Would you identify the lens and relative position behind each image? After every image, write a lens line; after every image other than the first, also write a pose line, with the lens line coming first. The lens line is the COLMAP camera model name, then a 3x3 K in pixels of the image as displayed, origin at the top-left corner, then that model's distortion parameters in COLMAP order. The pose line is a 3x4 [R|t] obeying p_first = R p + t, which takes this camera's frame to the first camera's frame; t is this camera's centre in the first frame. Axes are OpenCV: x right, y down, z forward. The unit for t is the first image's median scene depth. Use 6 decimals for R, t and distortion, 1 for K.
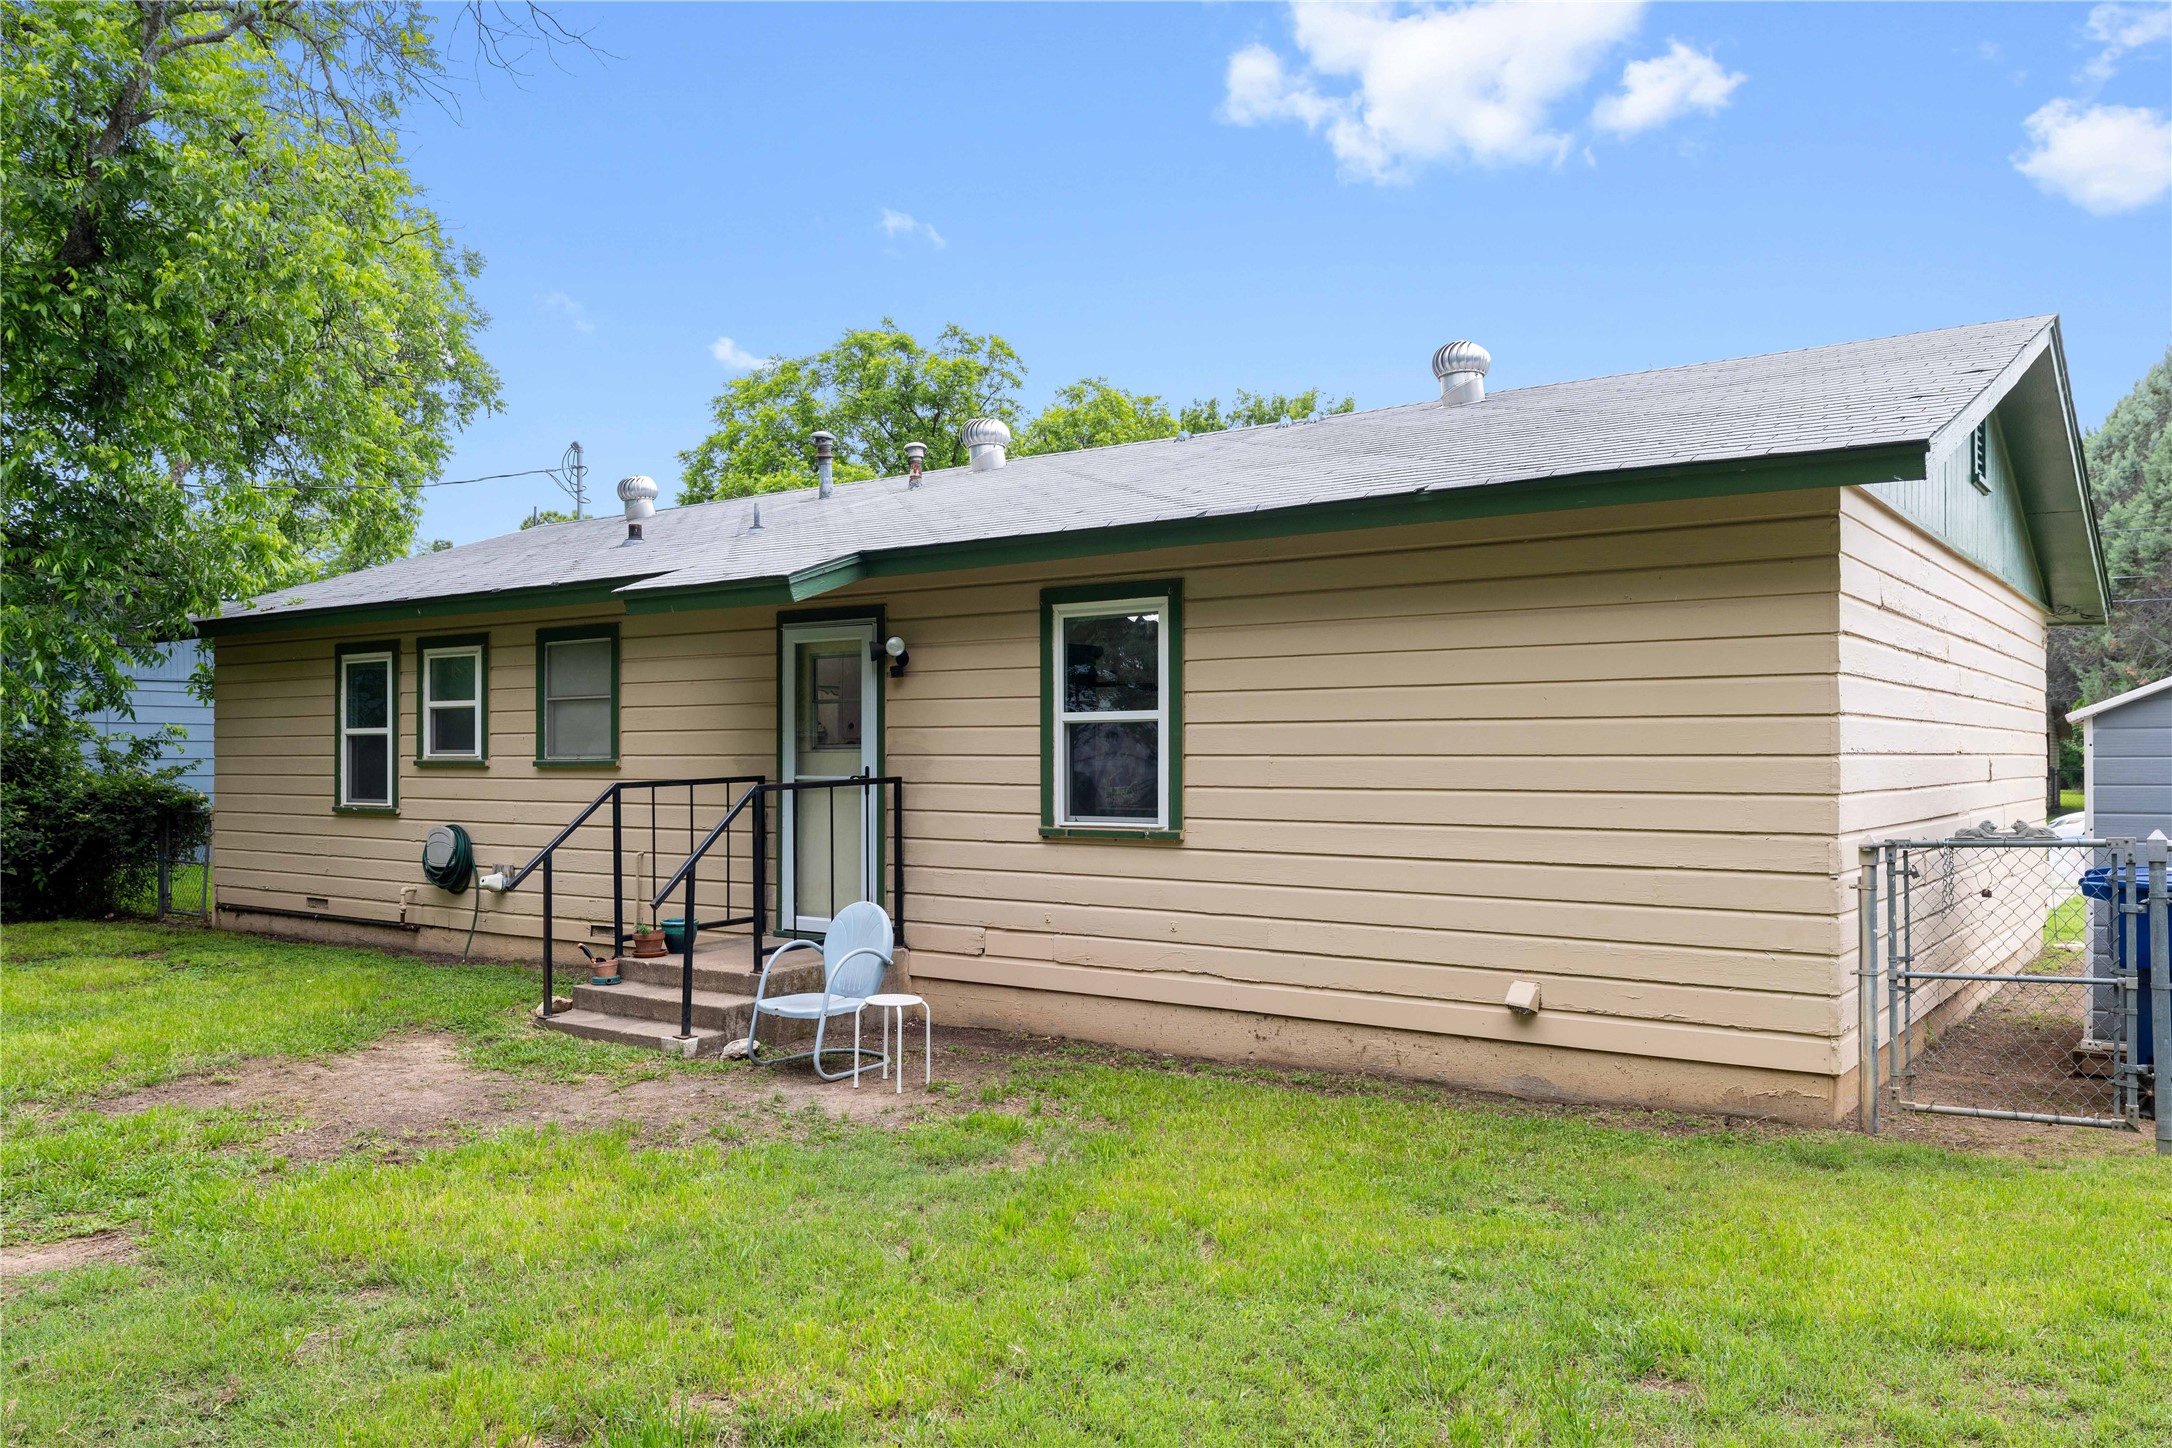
lens RADIAL K [[1605.3, 0, 1090.7], [0, 1605.3, 771.6], [0, 0, 1]] dist [0.004804, -0.012360]
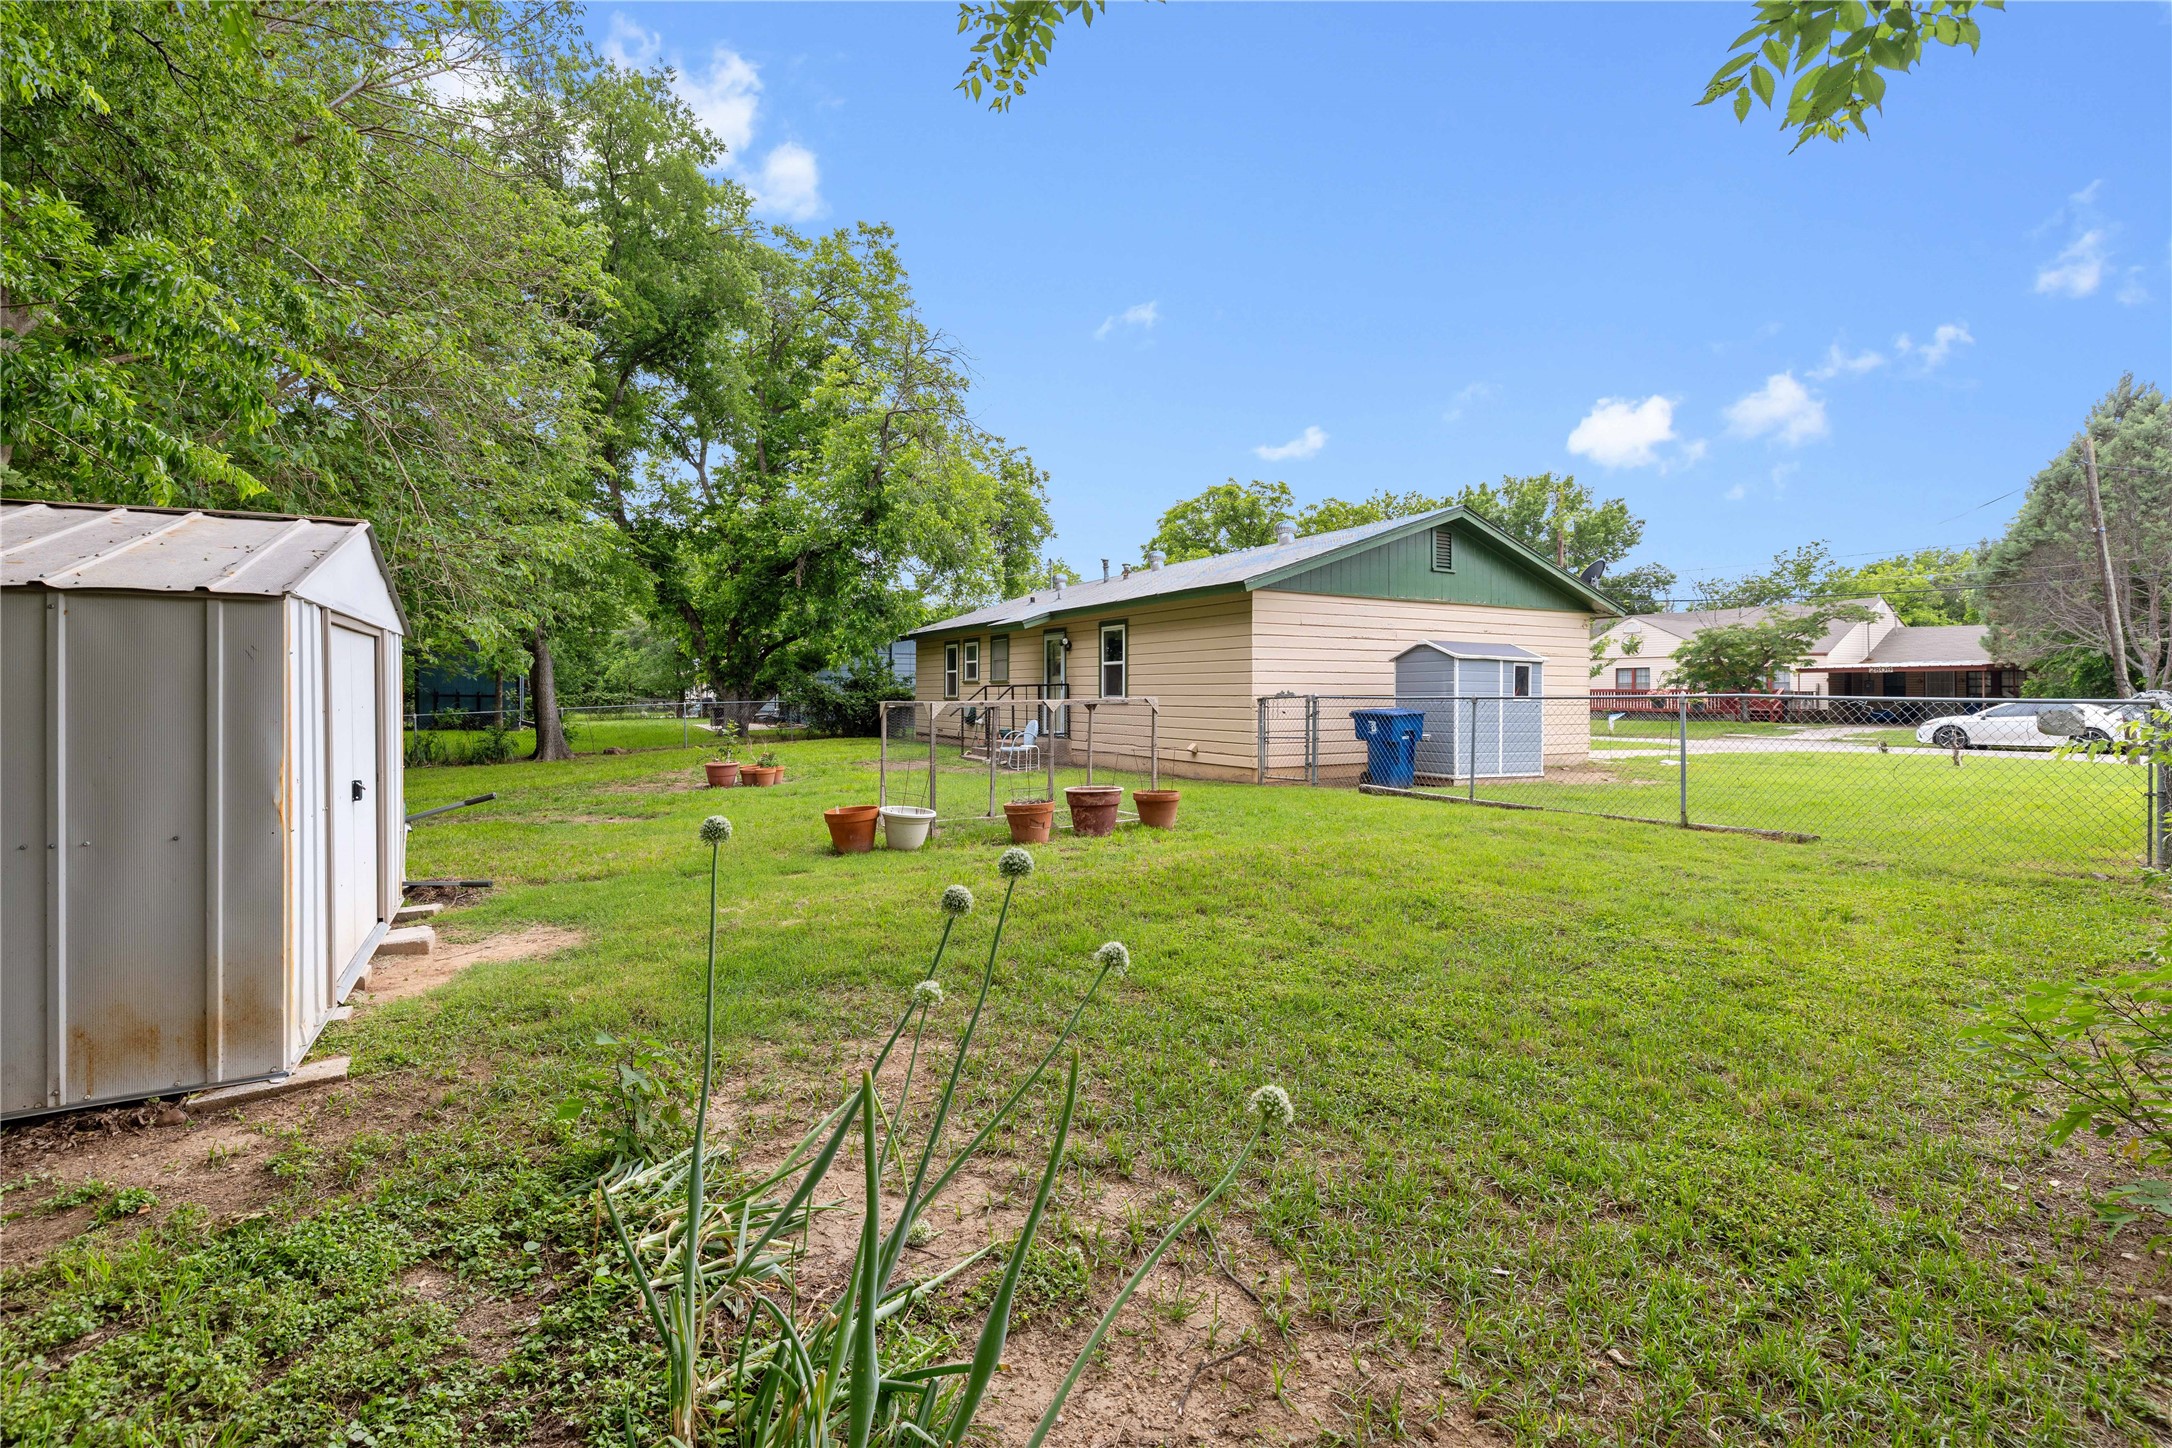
lens RADIAL K [[959.3, 0, 1104.9], [0, 959.3, 692.5], [0, 0, 1]] dist [-0.001190, 0.000091]
pose [[0.914659, 0.002602, -0.404217, 0.531922], [-0.006291, 0.999950, -0.007798, 0.026923], [0.404177, 0.009675, 0.914630, -0.504440]]
